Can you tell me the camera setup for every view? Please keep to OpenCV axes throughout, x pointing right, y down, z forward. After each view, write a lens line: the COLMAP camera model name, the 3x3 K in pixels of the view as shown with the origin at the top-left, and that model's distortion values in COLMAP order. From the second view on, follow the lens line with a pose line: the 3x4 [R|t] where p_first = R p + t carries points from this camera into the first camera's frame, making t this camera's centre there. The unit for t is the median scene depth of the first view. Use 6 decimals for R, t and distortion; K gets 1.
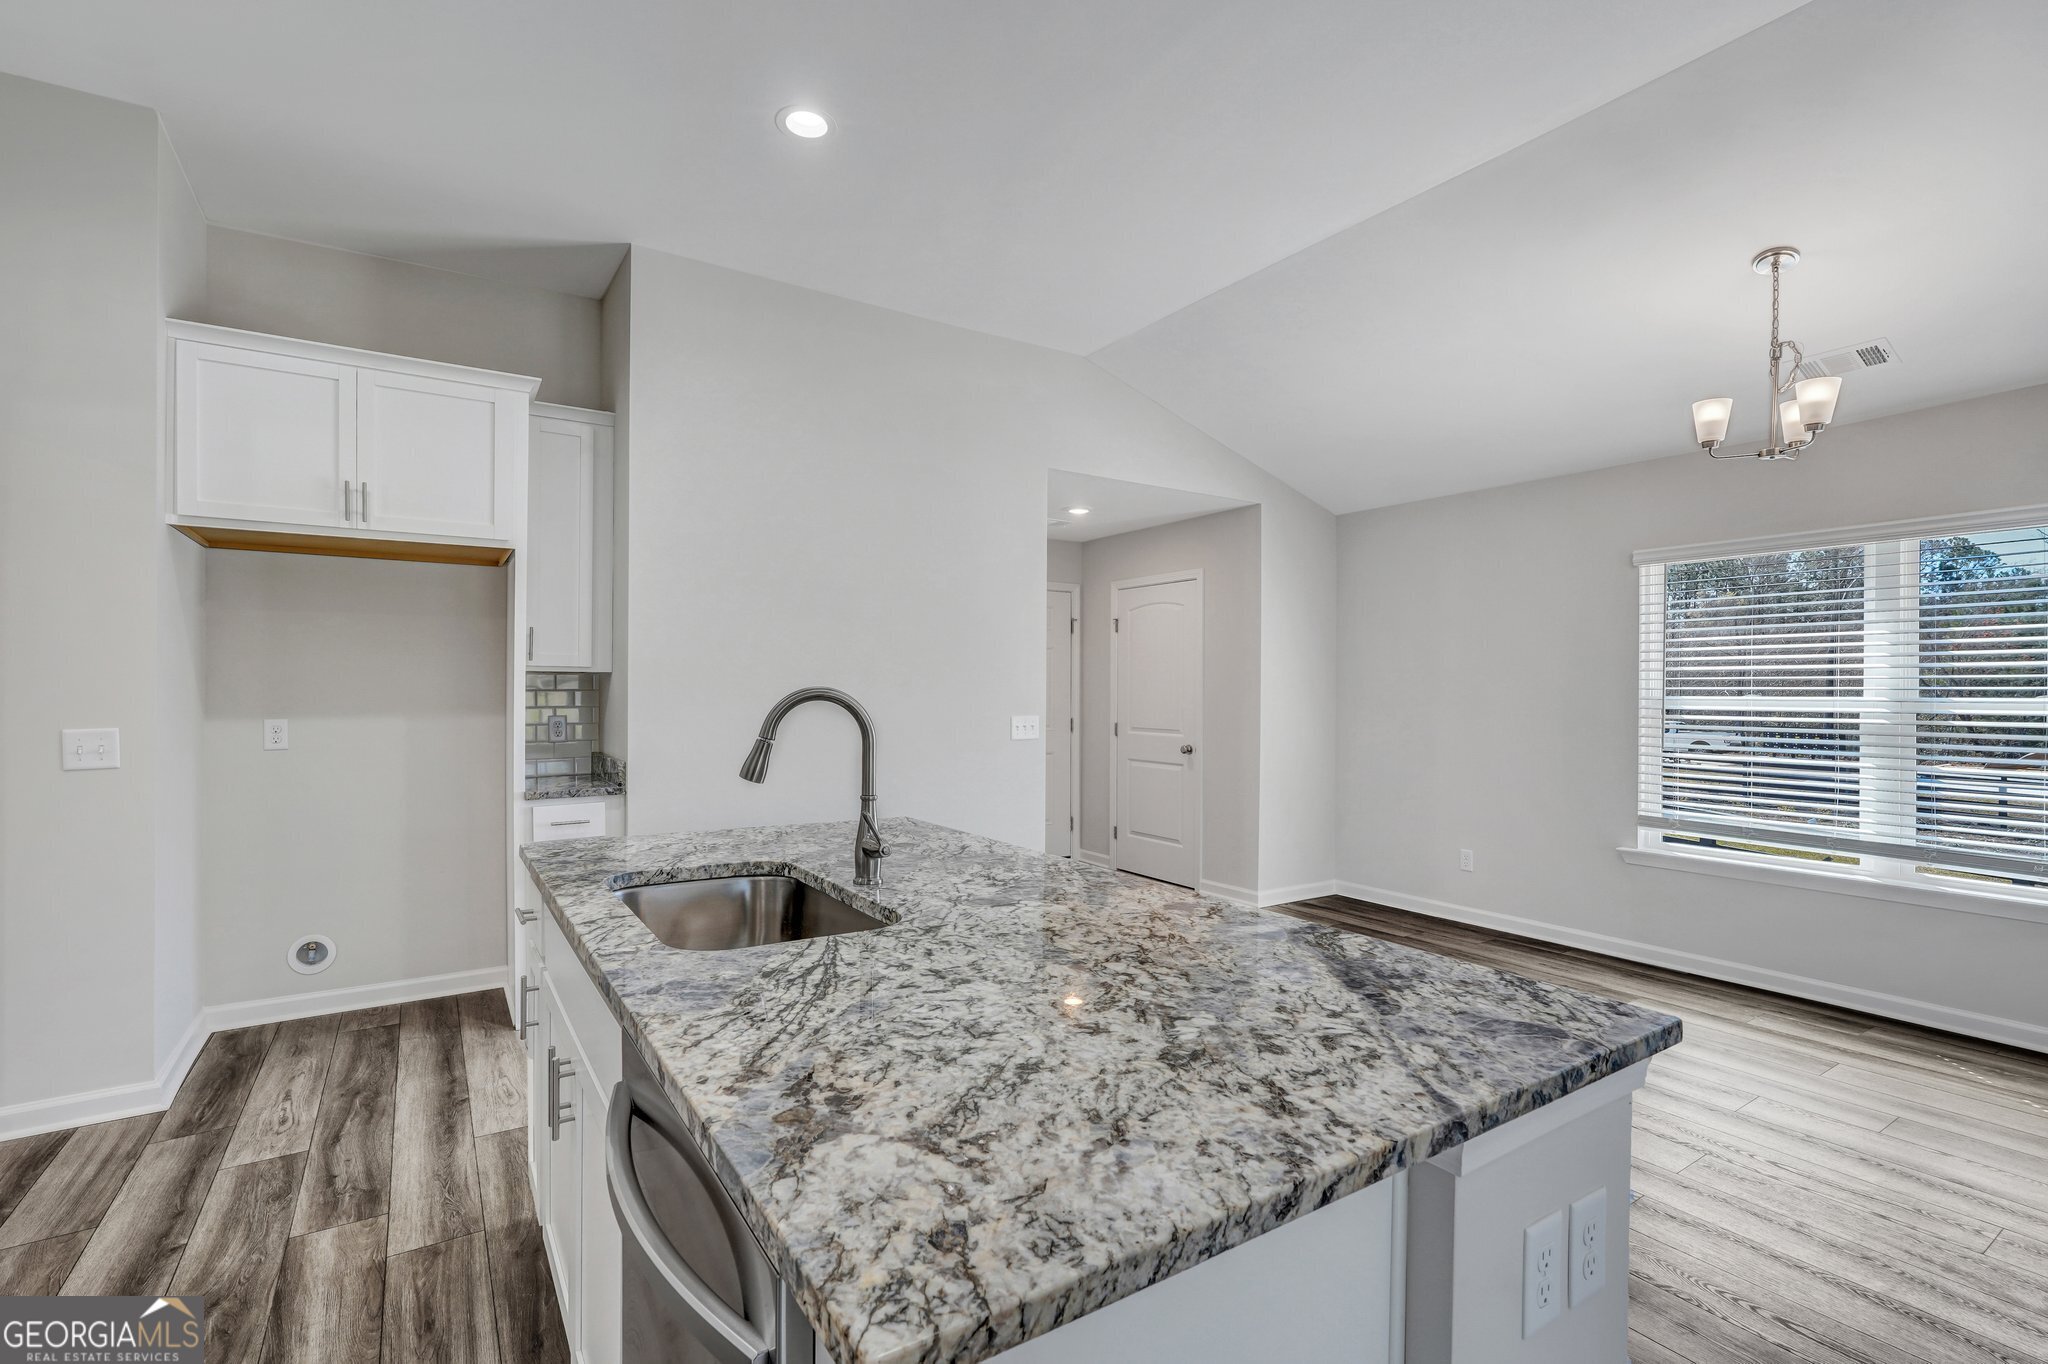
lens RADIAL K [[930.5, 0, 1021.8], [0, 930.5, 686.6], [0, 0, 1]] dist [-0.008352, 0.005476]
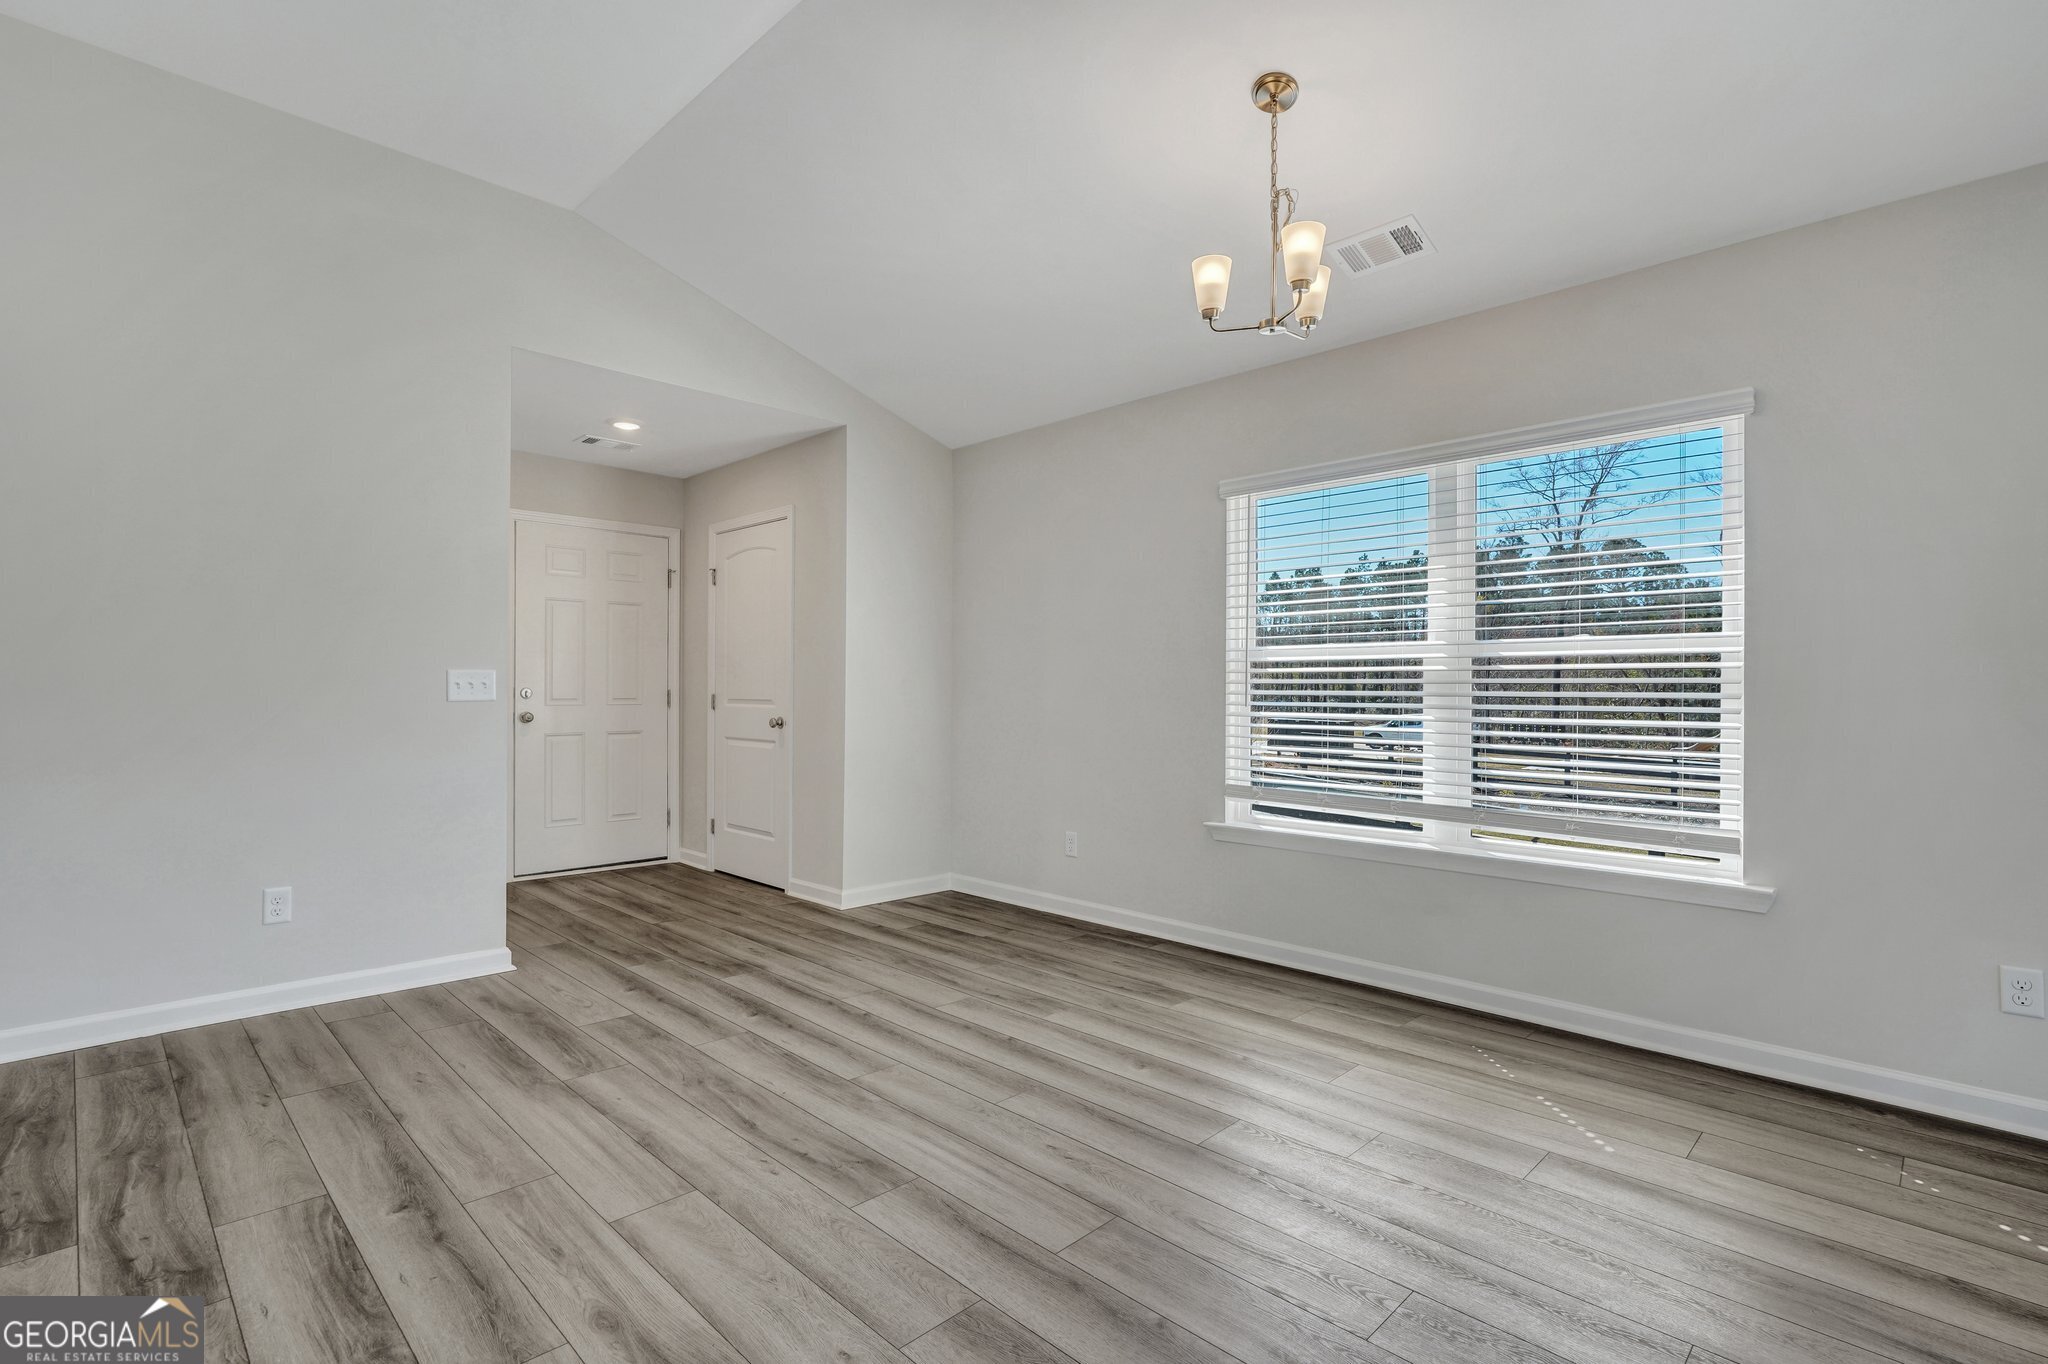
lens RADIAL K [[973.9, 0, 1011.9], [0, 973.9, 681.6], [0, 0, 1]] dist [0.000479, 0.002286]
pose [[0.981066, 0.001834, 0.193666, 0.334686], [-0.001136, 0.999992, -0.003714, 0.053079], [-0.193672, 0.003424, 0.981060, 0.162934]]
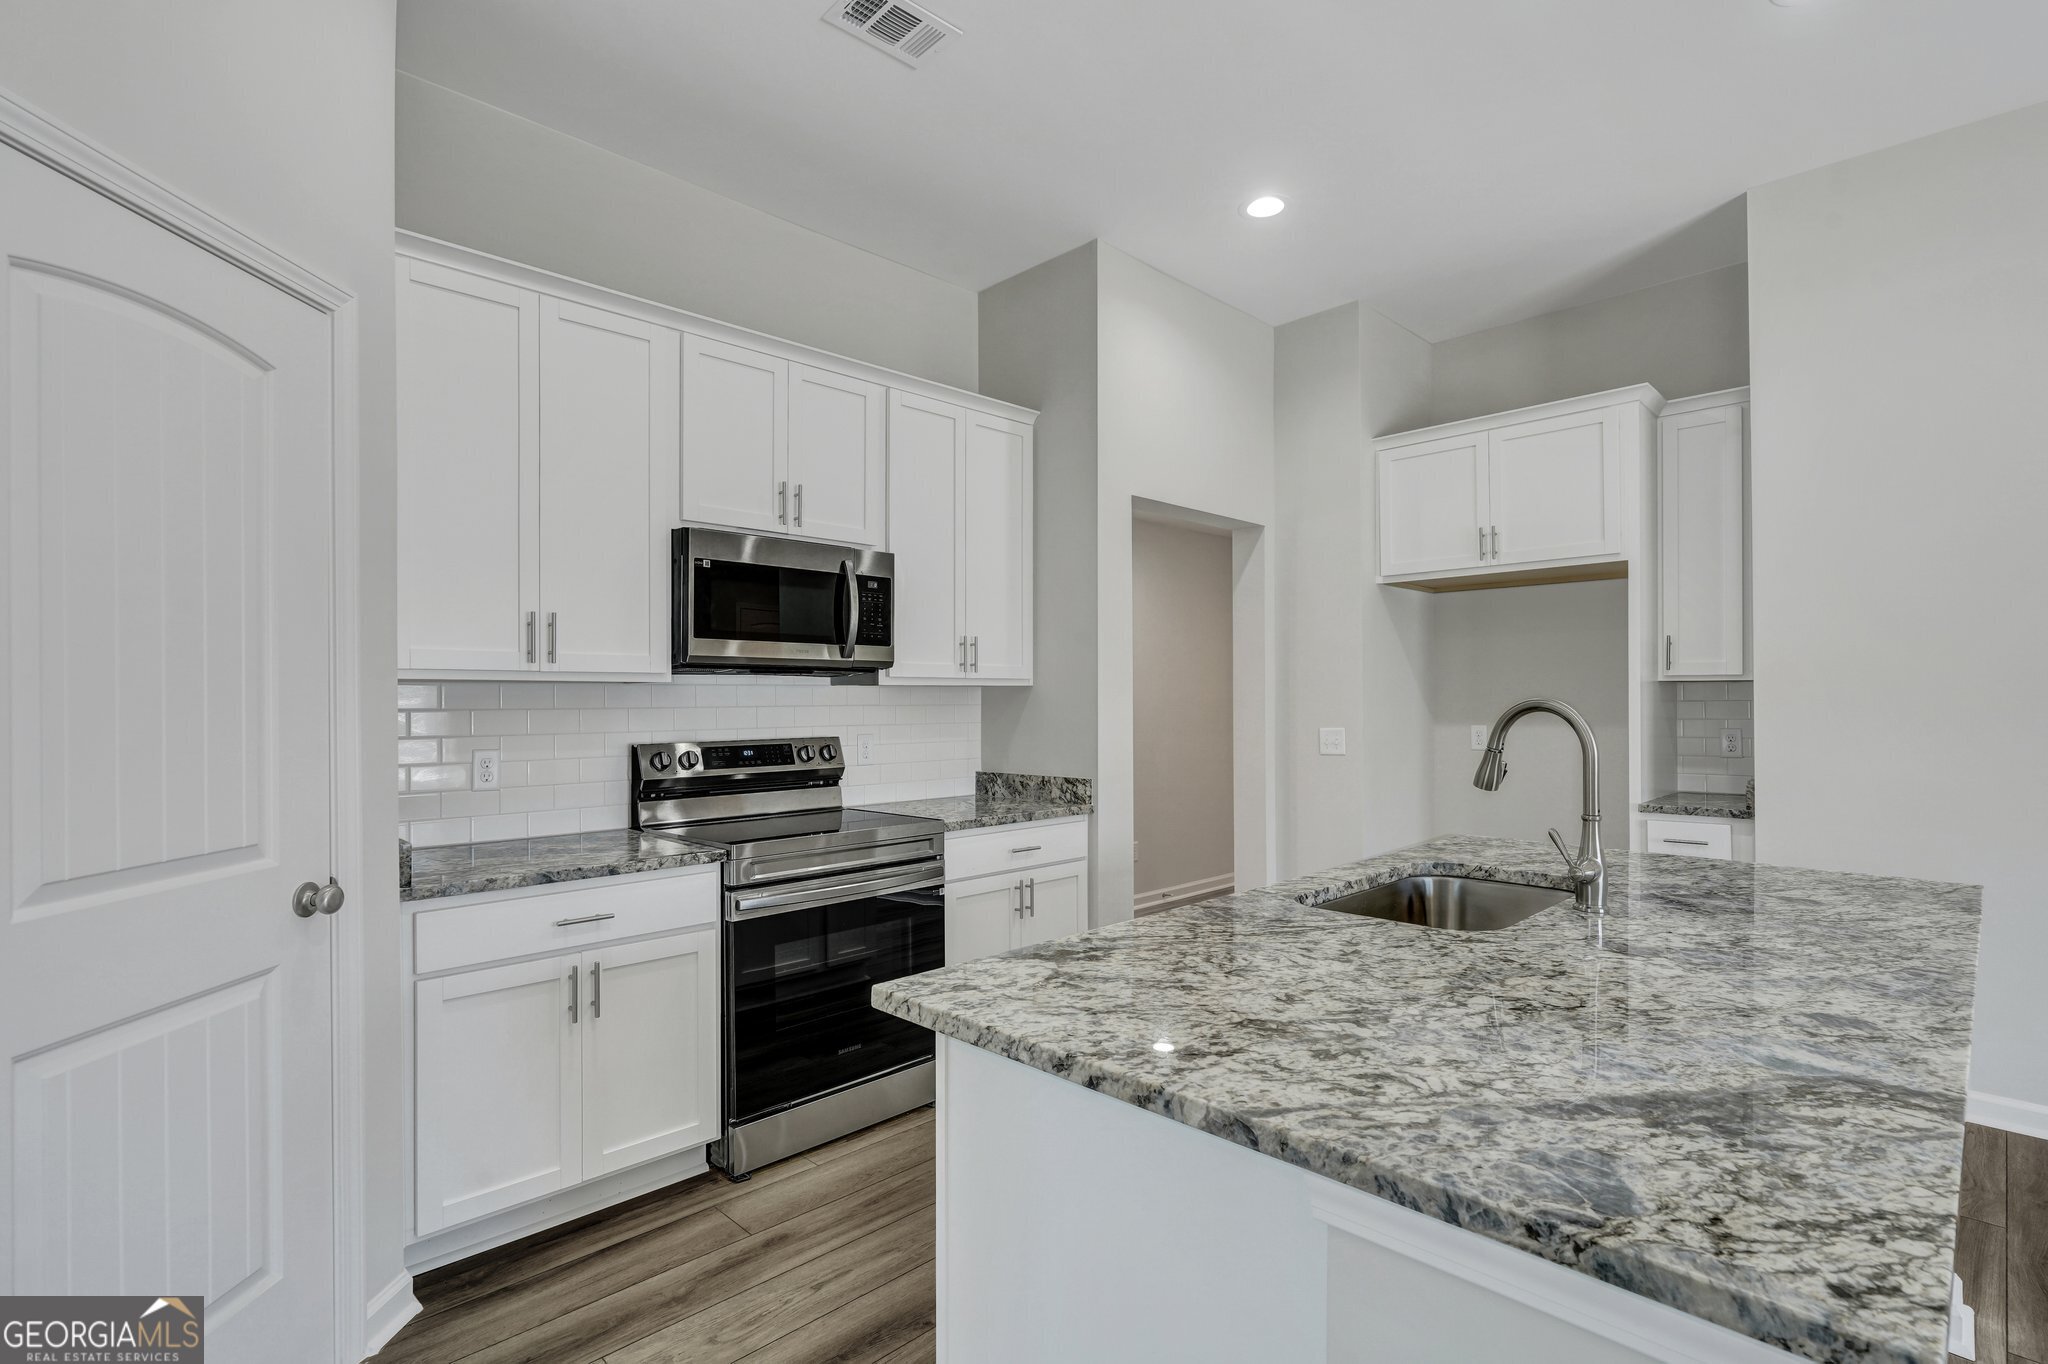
lens RADIAL K [[973.9, 0, 995.9], [0, 973.9, 697.8], [0, 0, 1]] dist [0.000479, 0.002286]
pose [[0.182913, -0.008540, -0.983092, 1.141860], [0.010552, 0.999922, -0.006723, 0.001962], [0.983073, -0.009144, 0.182989, 0.413147]]
